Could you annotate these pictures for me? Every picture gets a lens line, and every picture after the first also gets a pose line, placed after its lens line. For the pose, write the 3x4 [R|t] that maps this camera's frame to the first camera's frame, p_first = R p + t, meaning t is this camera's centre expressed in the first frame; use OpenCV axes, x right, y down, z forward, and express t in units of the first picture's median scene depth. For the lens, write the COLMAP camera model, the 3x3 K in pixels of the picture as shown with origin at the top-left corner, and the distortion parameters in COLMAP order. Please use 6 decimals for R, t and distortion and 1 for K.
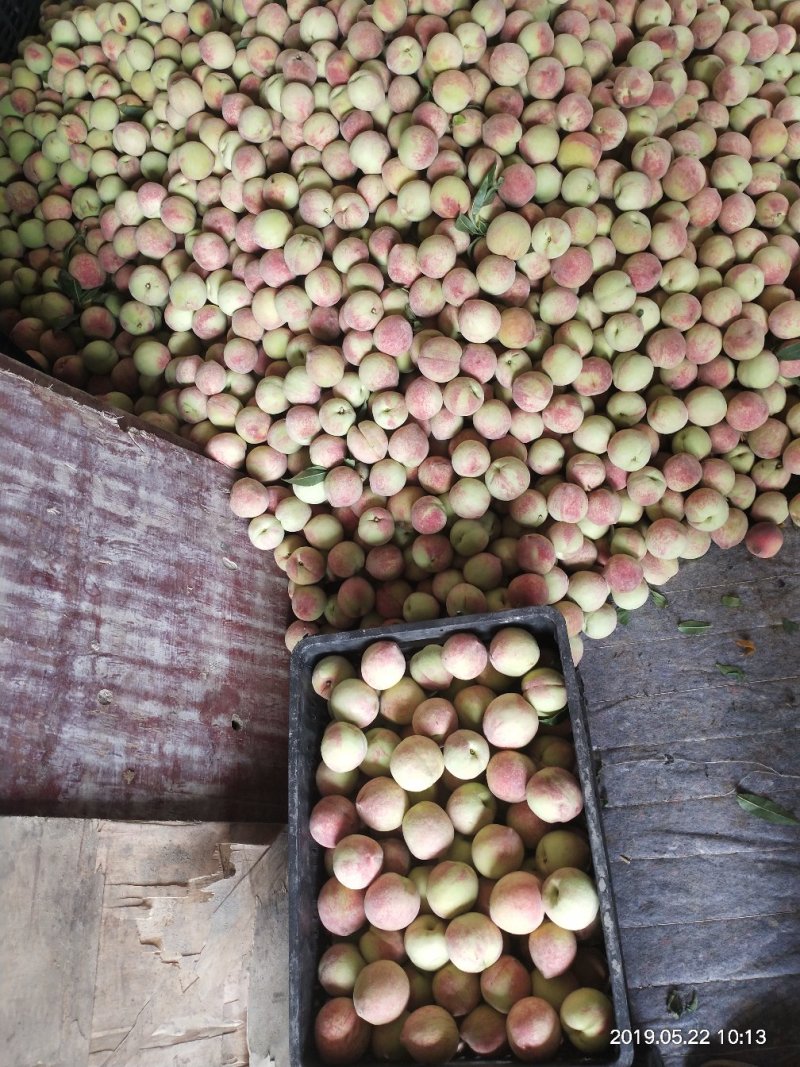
lens RADIAL K [[829.4, 0, 376.8], [0, 829.4, 536.4], [0, 0, 1]] dist [0.068595, -0.136765]
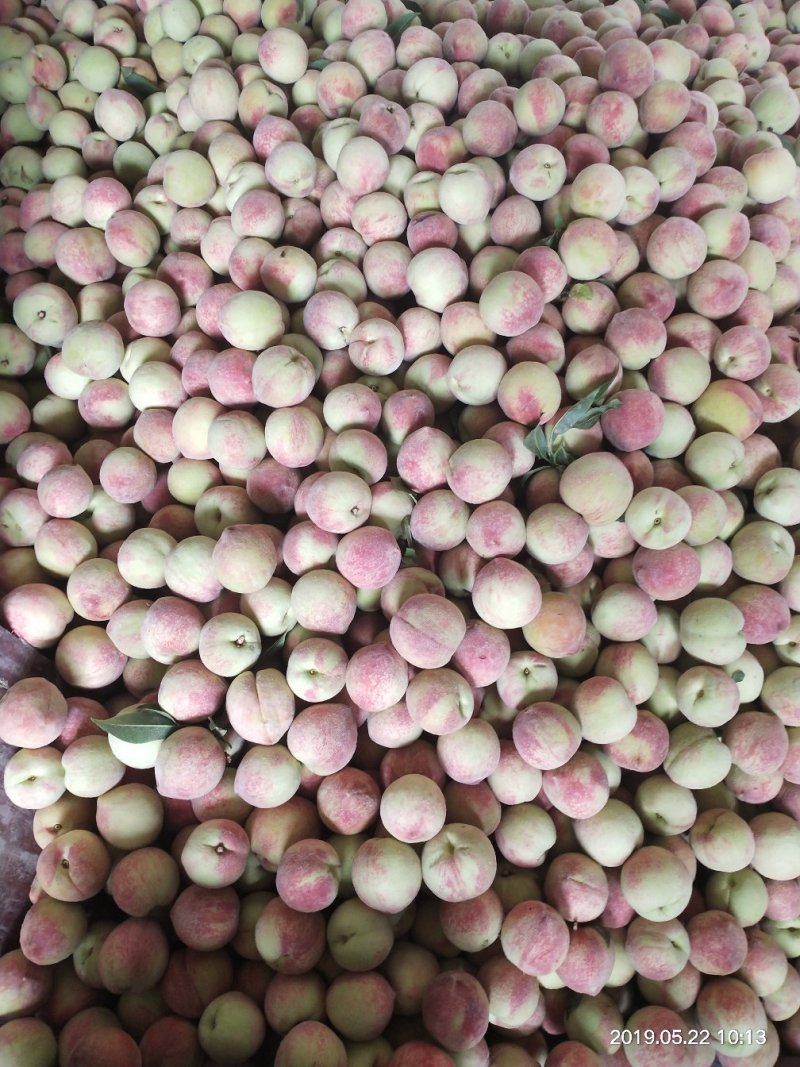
lens RADIAL K [[829.4, 0, 376.8], [0, 829.4, 536.4], [0, 0, 1]] dist [0.068595, -0.136765]
pose [[0.917811, 0.384726, 0.098024, -0.038428], [-0.370431, 0.918669, -0.137214, -0.167467], [-0.142842, 0.089625, 0.985679, 0.384422]]
